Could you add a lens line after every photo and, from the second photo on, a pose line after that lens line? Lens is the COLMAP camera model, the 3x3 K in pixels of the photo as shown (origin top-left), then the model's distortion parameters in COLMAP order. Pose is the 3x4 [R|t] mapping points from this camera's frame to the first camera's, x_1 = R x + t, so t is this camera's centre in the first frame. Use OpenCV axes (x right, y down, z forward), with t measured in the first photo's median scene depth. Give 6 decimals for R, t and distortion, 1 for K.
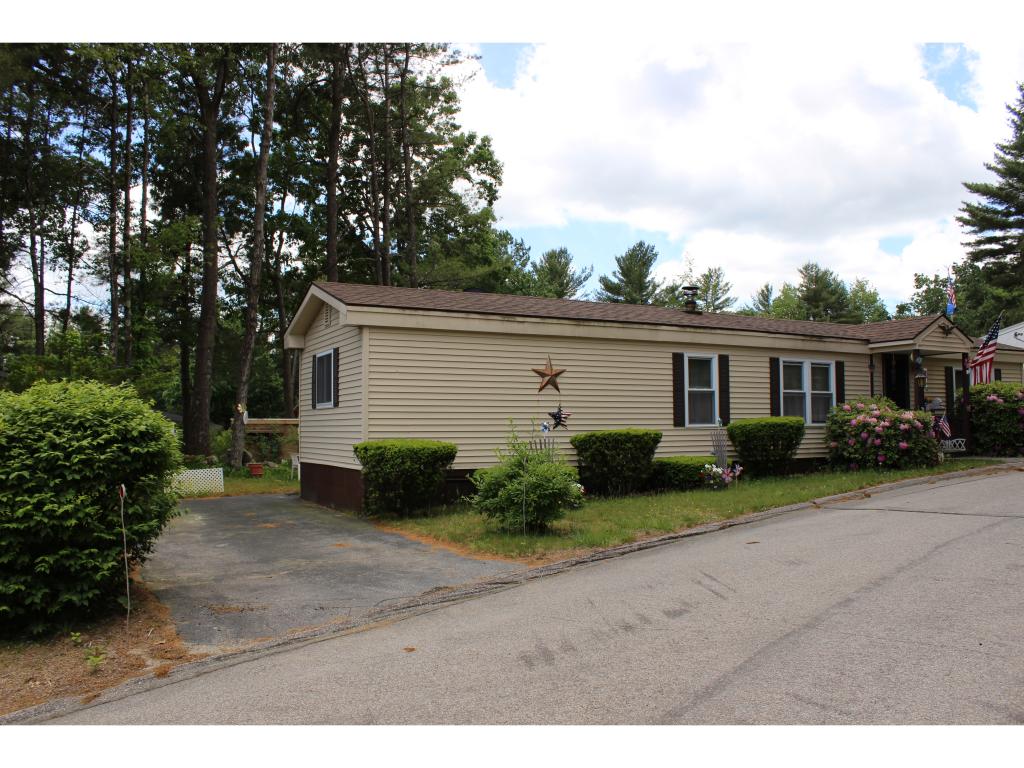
lens RADIAL K [[854.8, 0, 500.4], [0, 854.8, 391.3], [0, 0, 1]] dist [-0.188334, 0.171769]
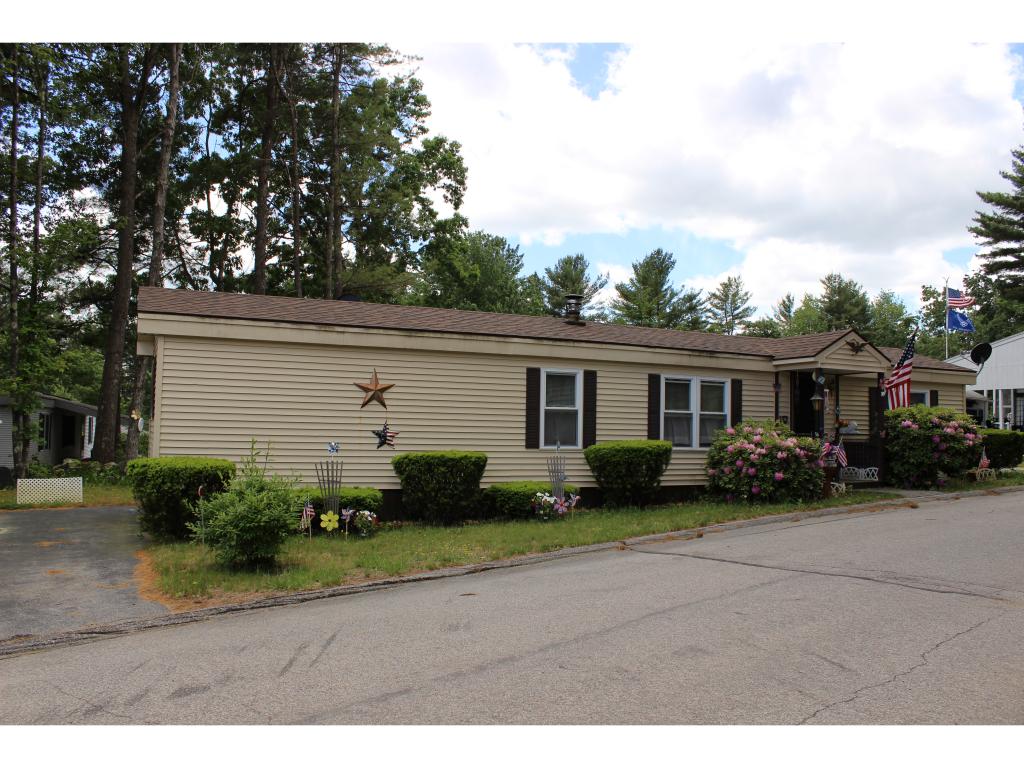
lens RADIAL K [[854.8, 0, 500.4], [0, 854.8, 391.3], [0, 0, 1]] dist [-0.188334, 0.171769]
pose [[0.998834, 0.020877, -0.043526, 0.192647], [-0.021152, 0.999759, -0.005876, -0.012345], [0.043393, 0.006790, 0.999035, 0.069371]]
